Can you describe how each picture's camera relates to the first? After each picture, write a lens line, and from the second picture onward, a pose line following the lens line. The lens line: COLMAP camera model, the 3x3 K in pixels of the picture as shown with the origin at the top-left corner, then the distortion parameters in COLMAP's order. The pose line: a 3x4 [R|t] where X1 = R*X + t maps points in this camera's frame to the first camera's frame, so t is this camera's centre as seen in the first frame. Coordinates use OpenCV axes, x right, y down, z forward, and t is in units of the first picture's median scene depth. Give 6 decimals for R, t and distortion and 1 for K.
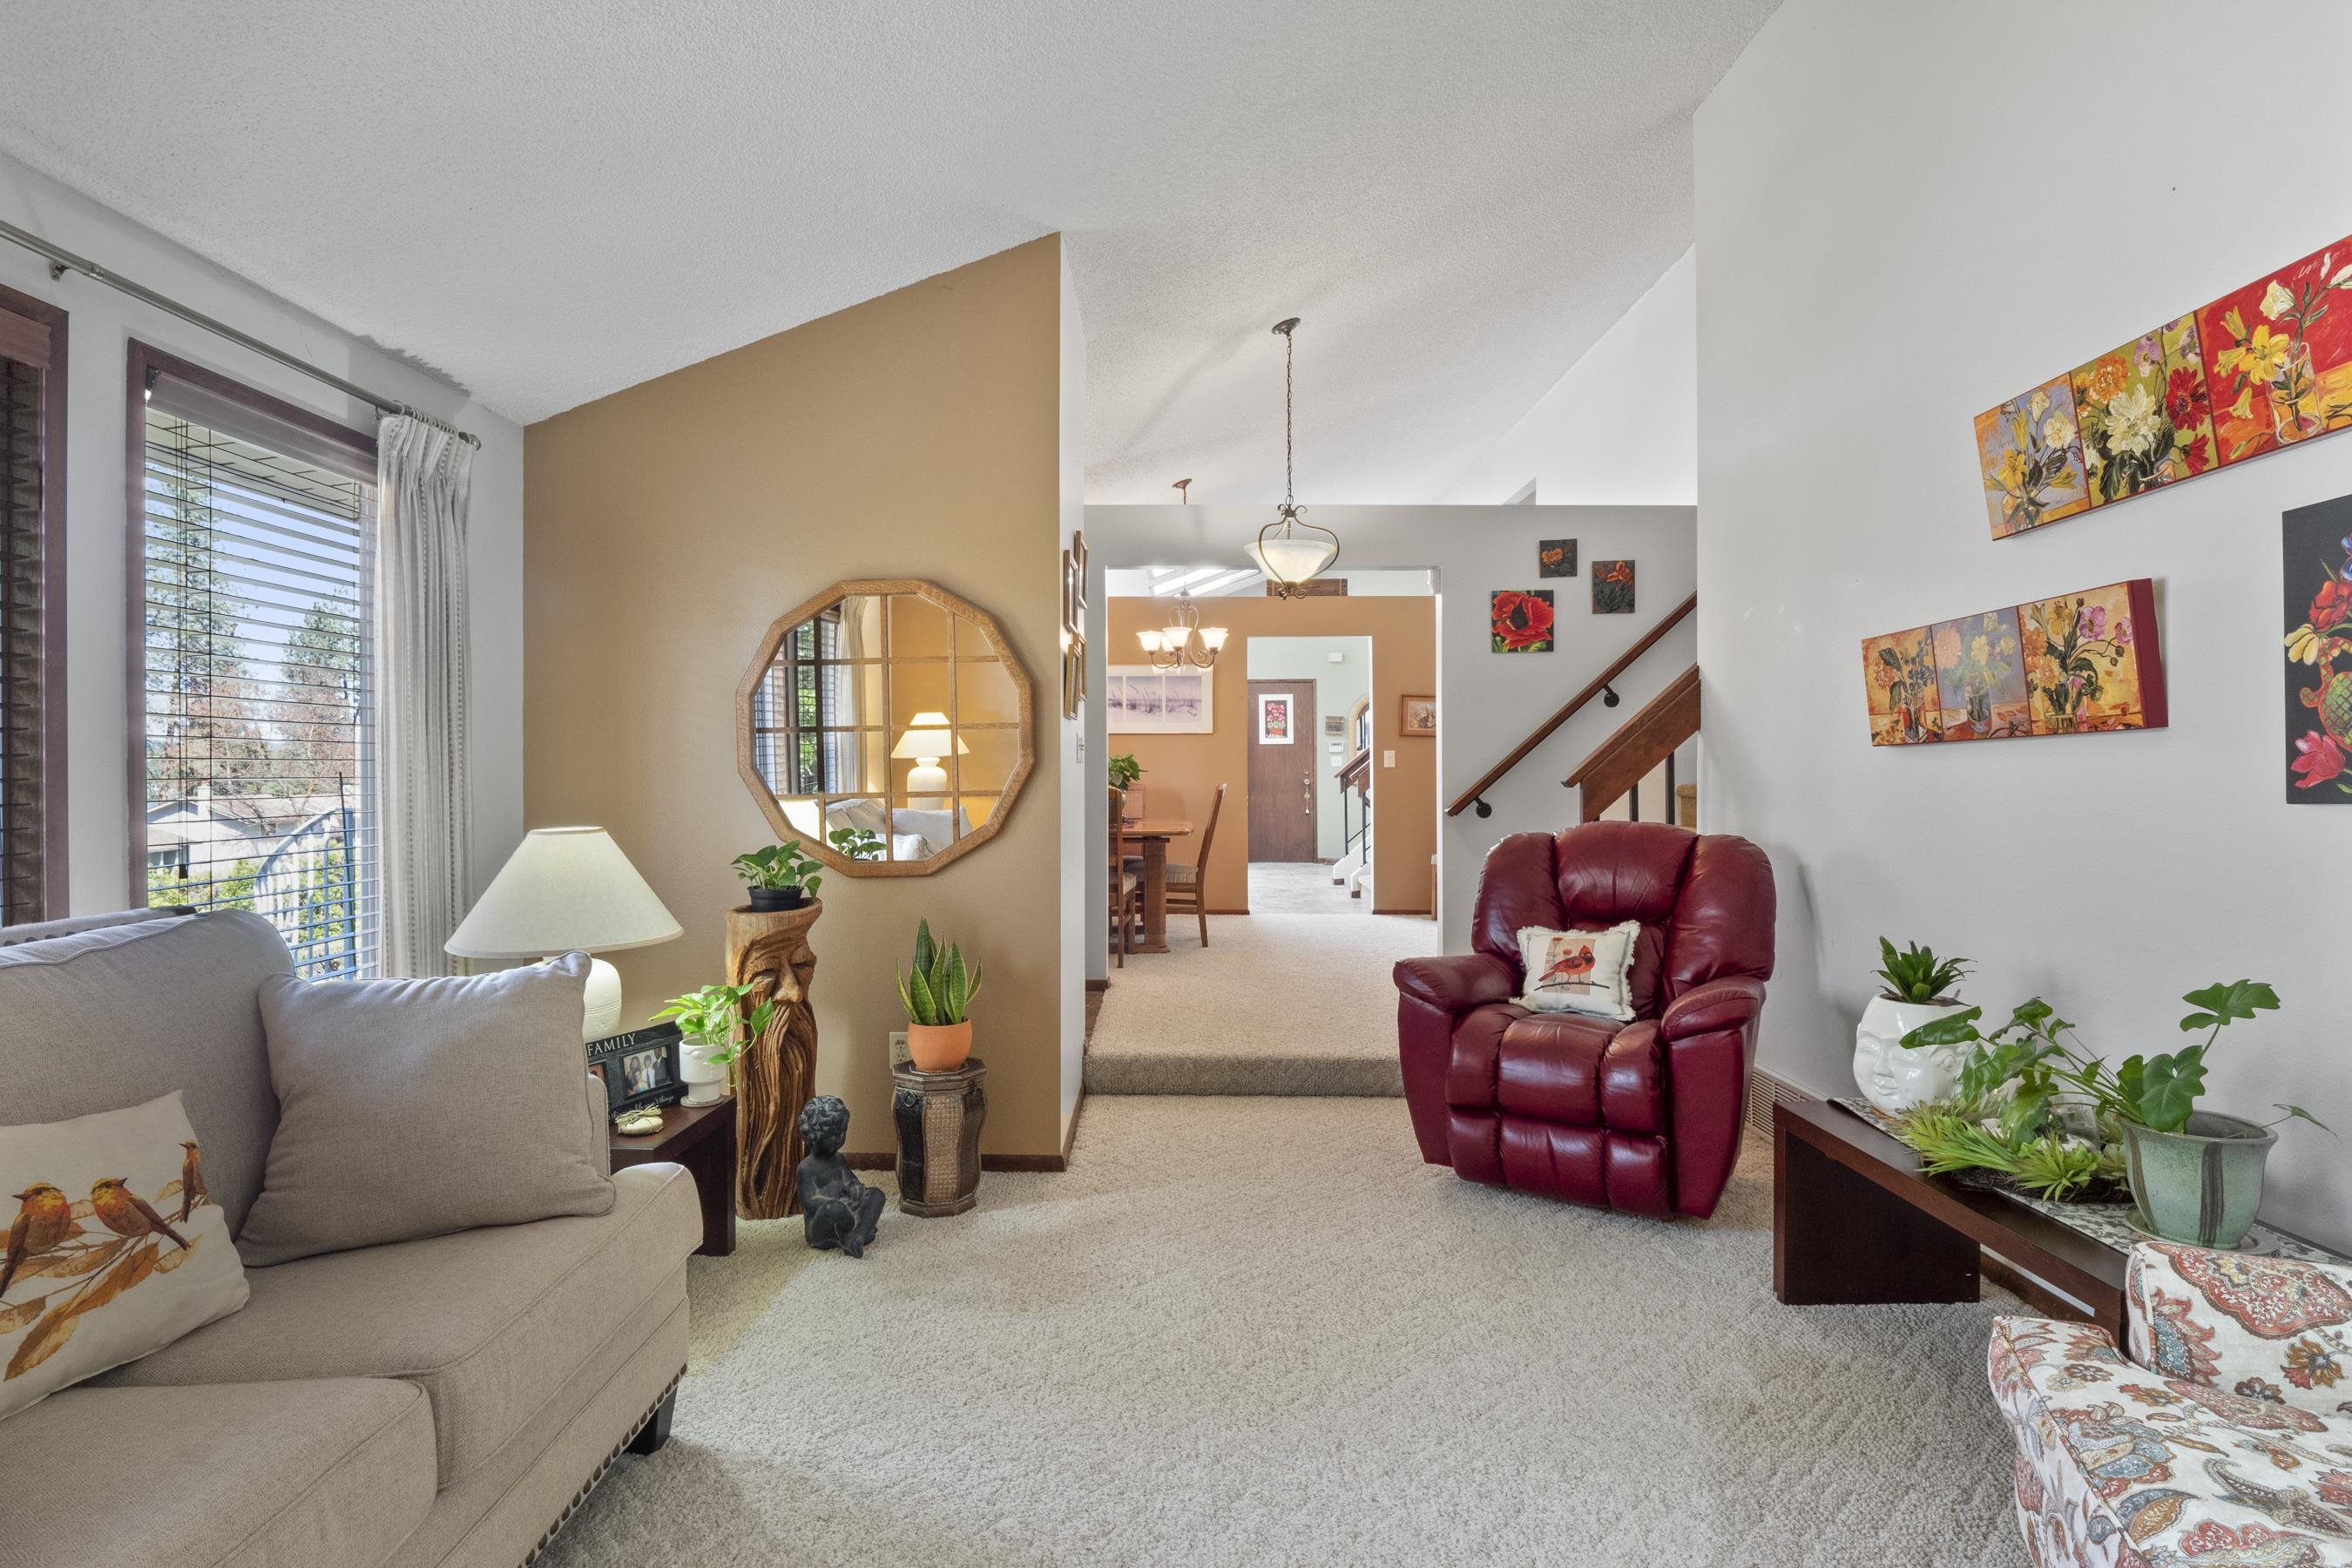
lens RADIAL K [[1183.7, 0, 1175.7], [0, 1183.7, 738.5], [0, 0, 1]] dist [0.003495, 0.000078]
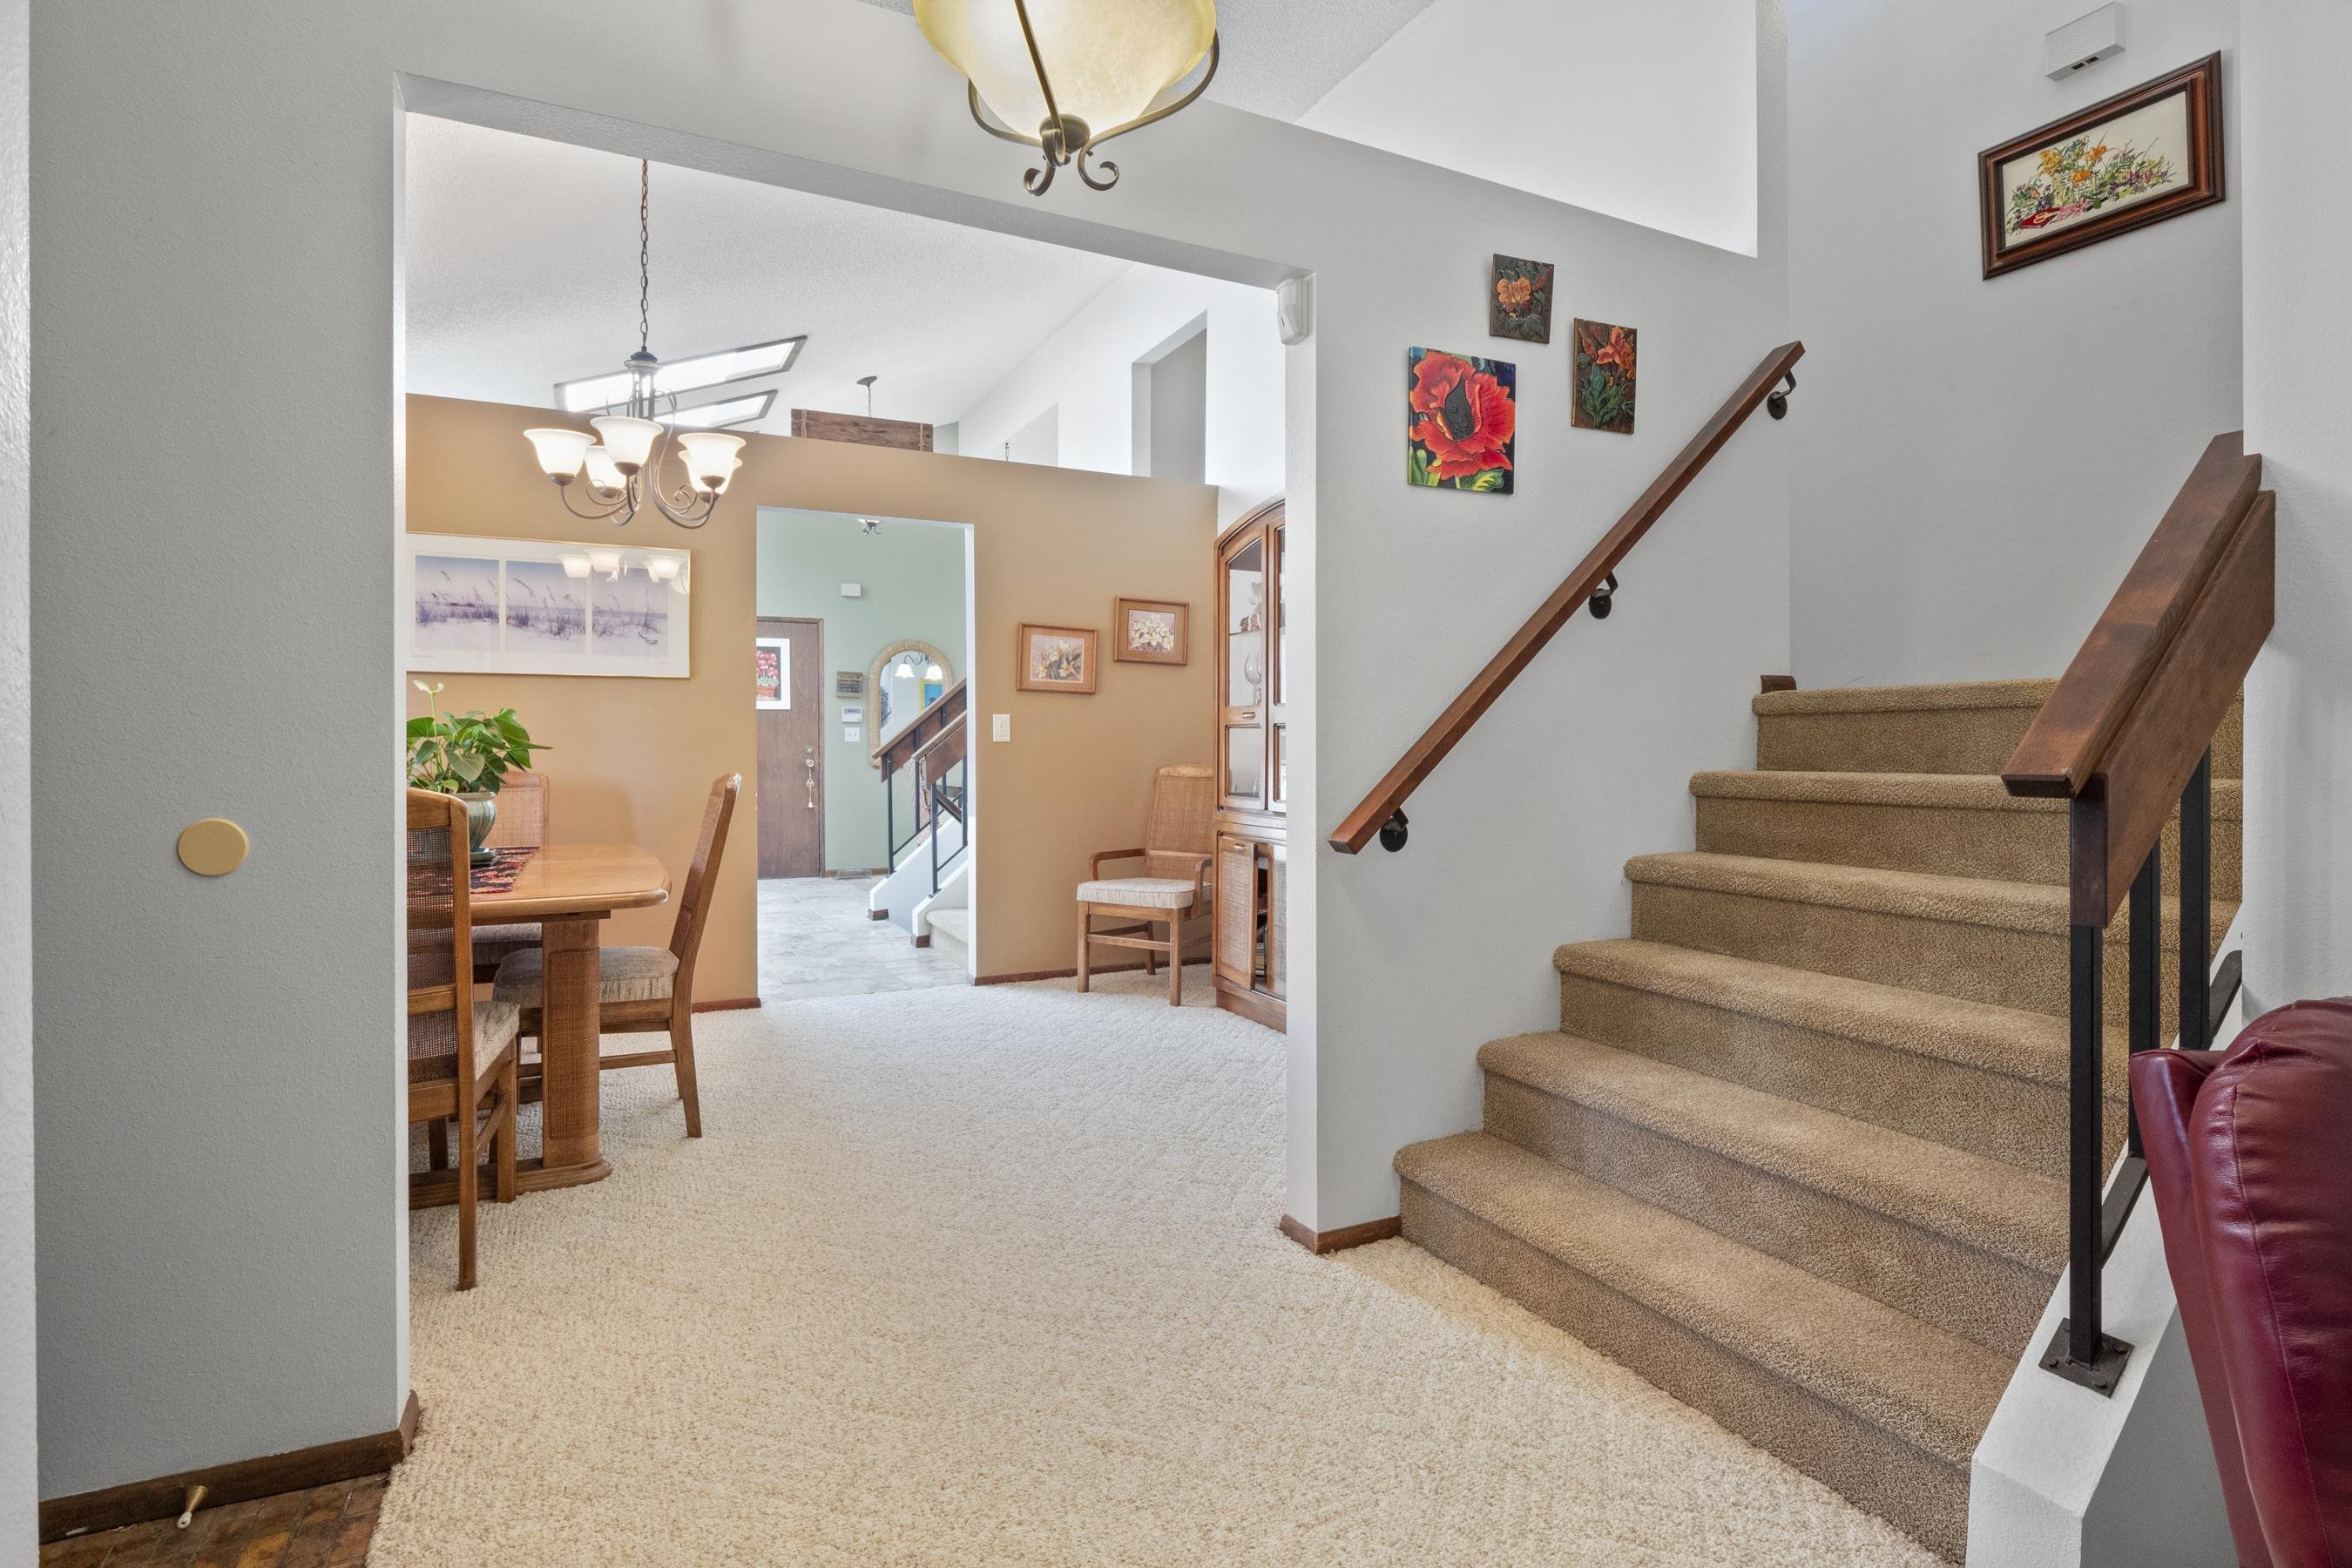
lens RADIAL K [[1163.2, 0, 1169.3], [0, 1163.2, 738.8], [0, 0, 1]] dist [-0.009020, -0.001106]
pose [[0.895918, 0.001650, 0.444216, -0.011848], [-0.010247, 0.999804, 0.016952, 0.018193], [-0.444101, -0.019740, 0.895759, 0.641930]]
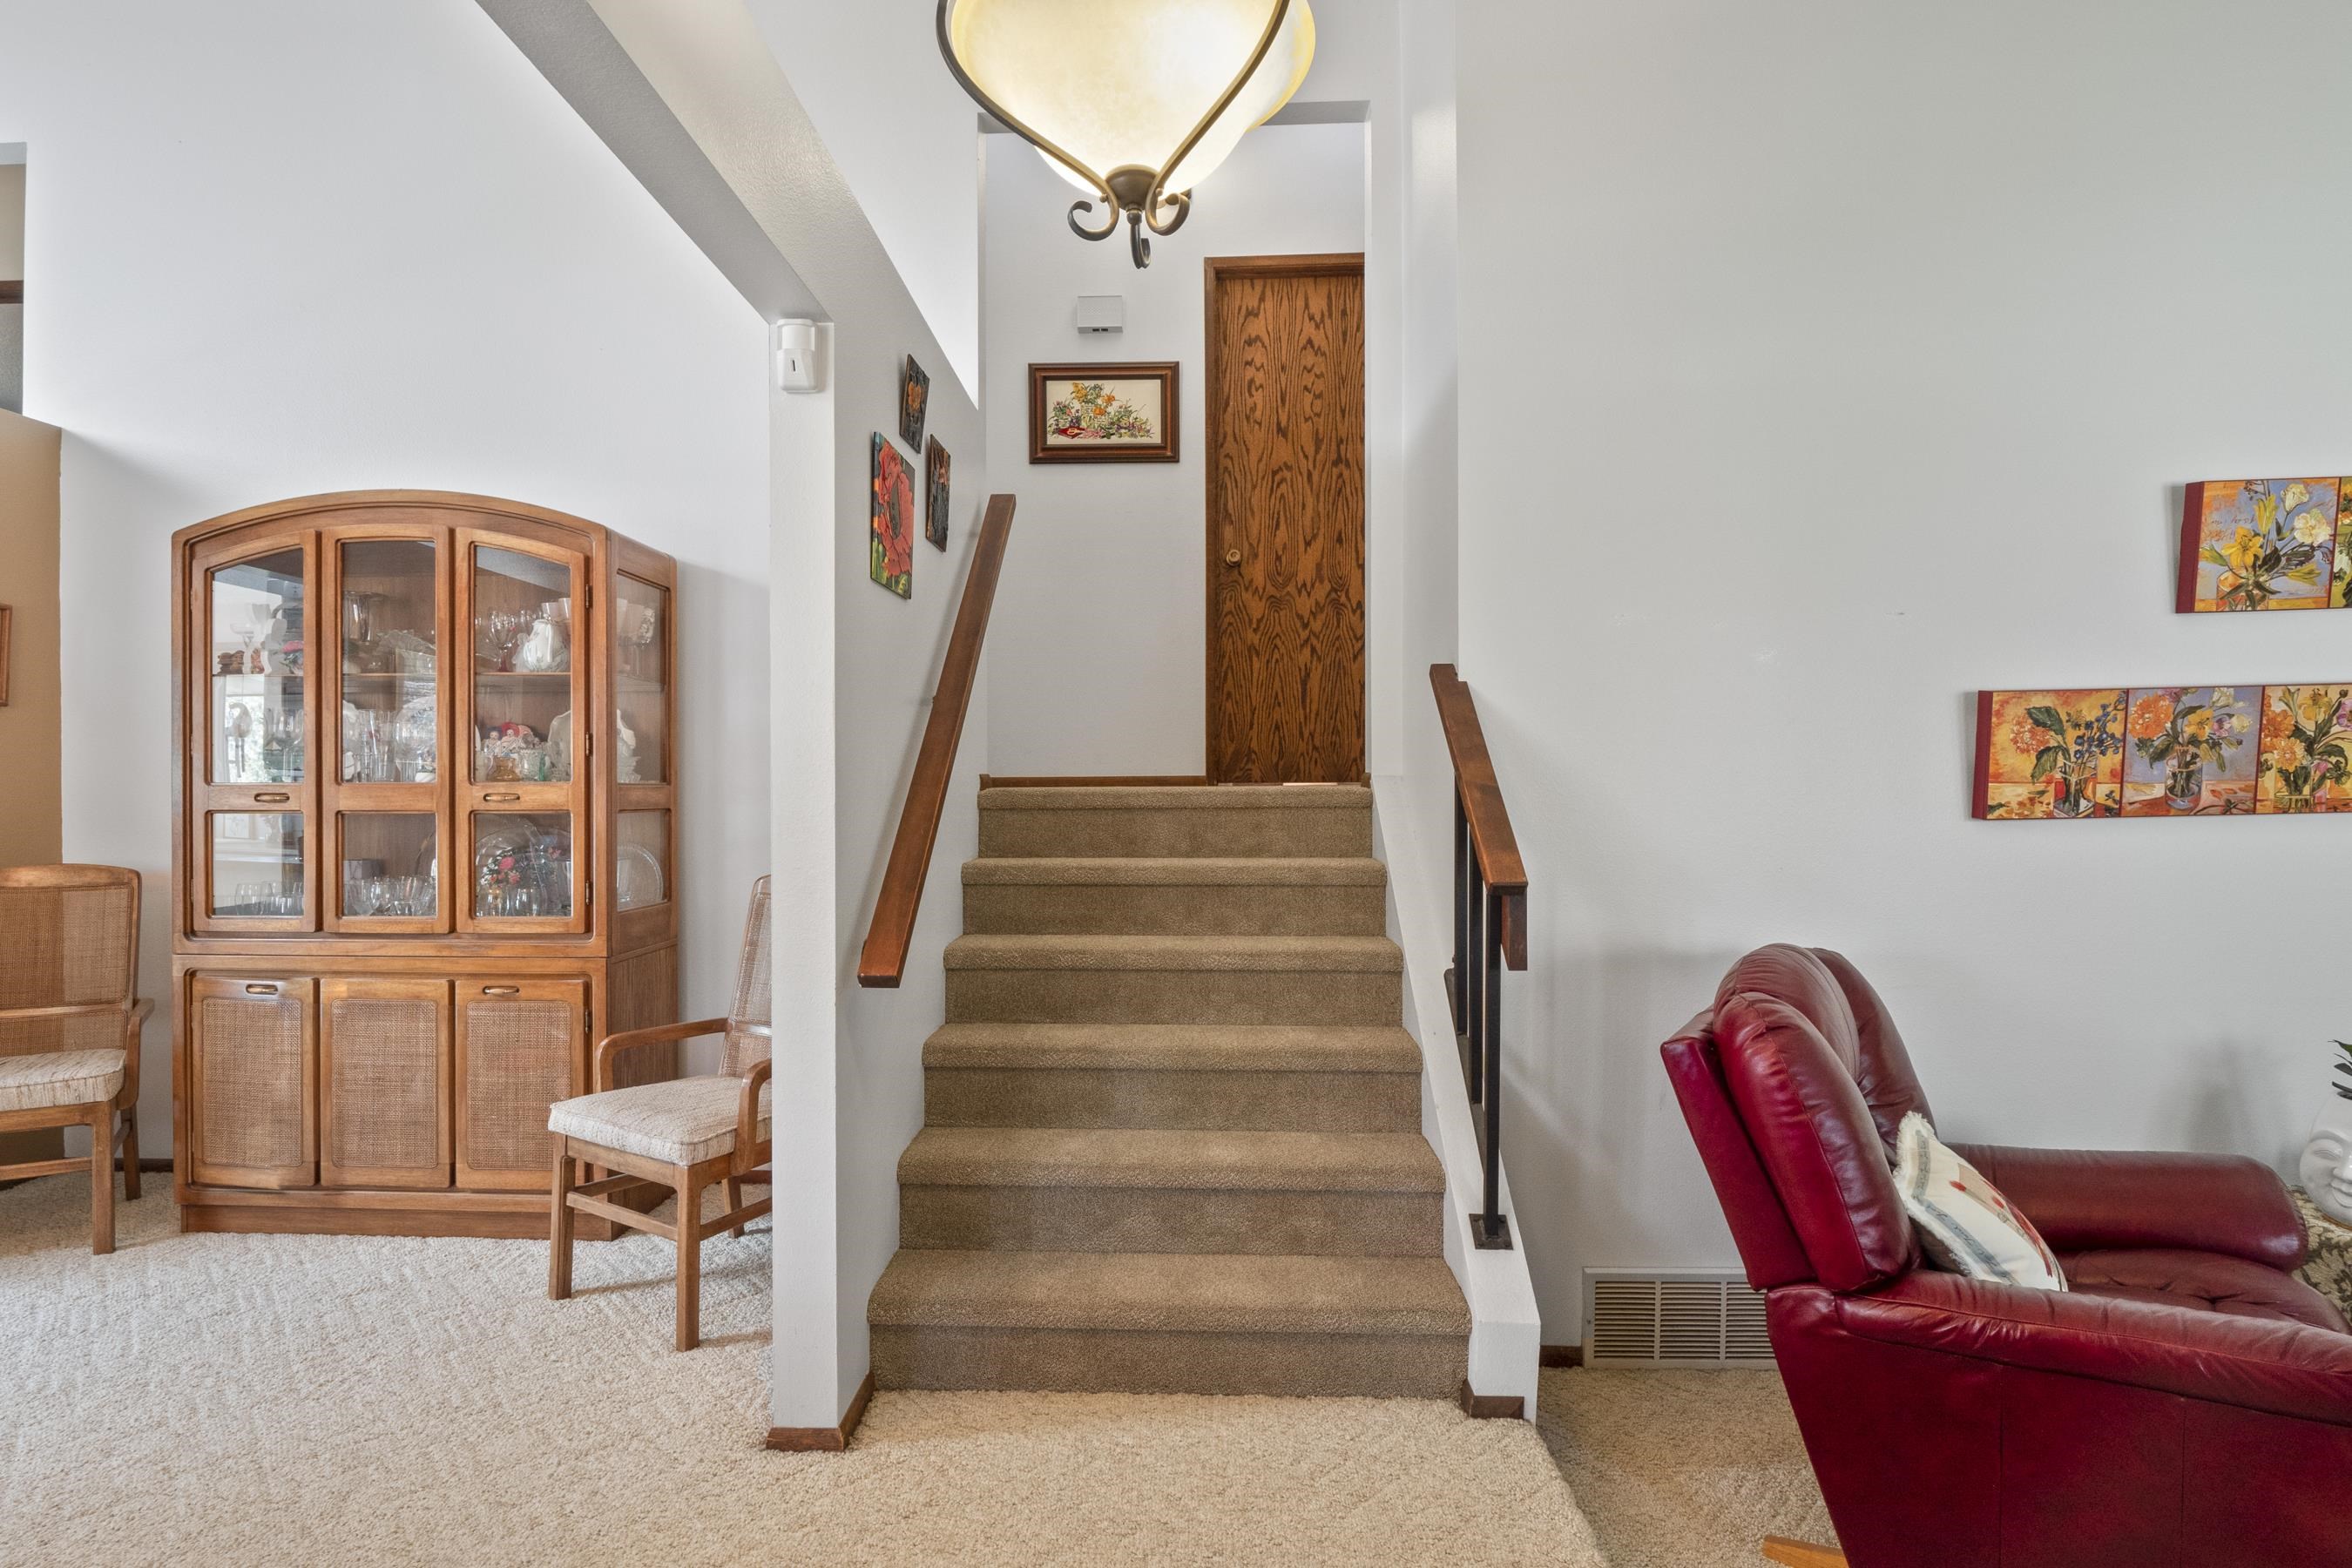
lens RADIAL K [[1157.8, 0, 1153.2], [0, 1157.8, 767.6], [0, 0, 1]] dist [-0.007835, -0.000827]
pose [[0.040143, 0.012217, 0.999119, -0.140869], [-0.025242, 0.999619, -0.011209, -0.003433], [-0.998875, -0.024769, 0.040437, 0.881962]]
